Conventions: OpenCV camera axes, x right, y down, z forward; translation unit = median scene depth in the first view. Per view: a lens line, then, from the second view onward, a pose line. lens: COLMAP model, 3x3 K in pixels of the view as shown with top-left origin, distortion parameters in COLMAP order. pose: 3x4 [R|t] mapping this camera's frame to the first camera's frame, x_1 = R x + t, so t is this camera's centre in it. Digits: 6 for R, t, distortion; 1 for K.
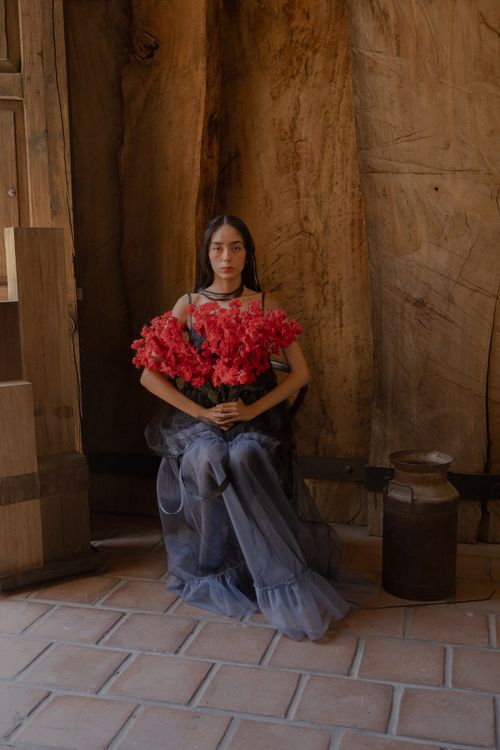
lens RADIAL K [[803.5, 0, 249.3], [0, 803.5, 379.7], [0, 0, 1]] dist [0.015852, 0.000000]
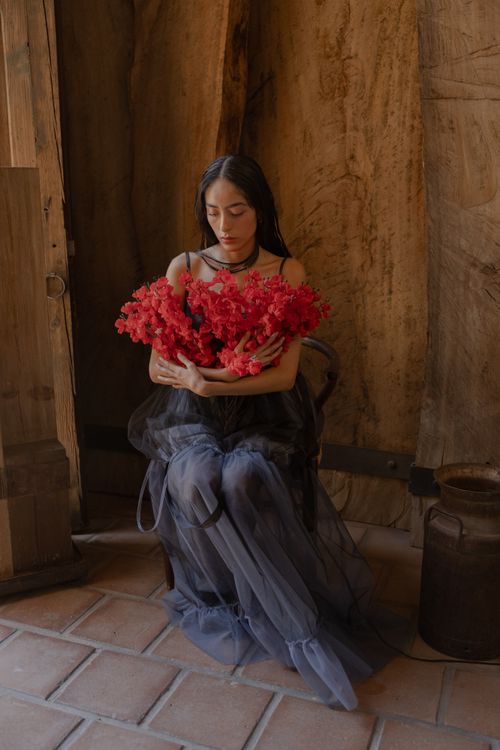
lens RADIAL K [[761.7, 0, 251.2], [0, 761.7, 378.9], [0, 0, 1]] dist [0.015693, 0.000000]
pose [[0.994129, 0.039763, -0.100631, 0.058975], [-0.030366, 0.995180, 0.093246, -0.051128], [0.103854, -0.089643, 0.990545, 0.224264]]
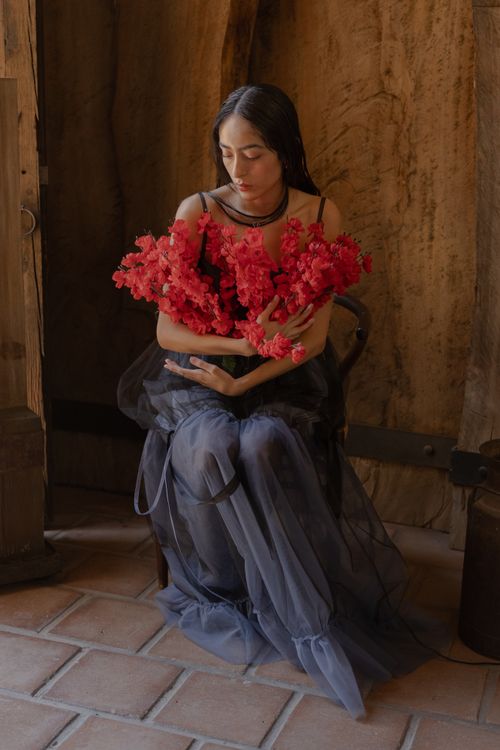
lens RADIAL K [[1114.7, 0, 249.1], [0, 1114.7, 379.4], [0, 0, 1]] dist [0.028396, 0.000000]
pose [[0.995821, 0.057547, -0.070918, 0.038412], [-0.050249, 0.993646, 0.100709, -0.039187], [0.076263, -0.096725, 0.992385, 0.058784]]
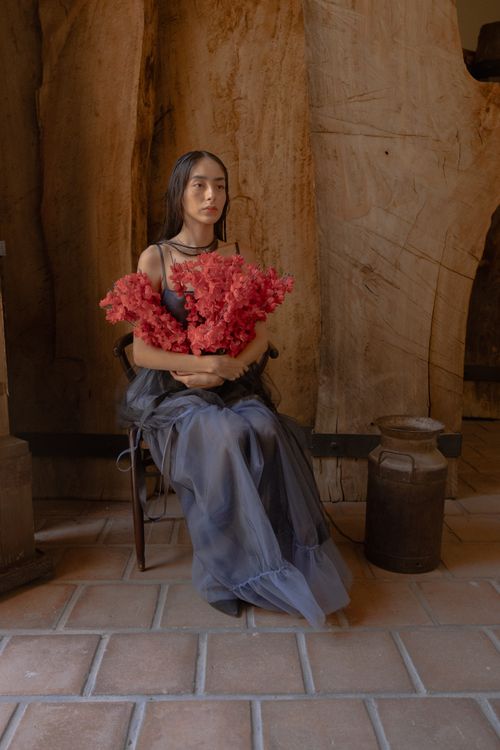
lens RADIAL K [[591.6, 0, 250.2], [0, 591.6, 378.9], [0, 0, 1]] dist [0.002135, 0.005791]
pose [[0.957644, -0.029135, 0.286478, -0.144020], [0.021190, 0.999301, 0.030797, 0.016080], [-0.287175, -0.023422, 0.957592, 0.331039]]
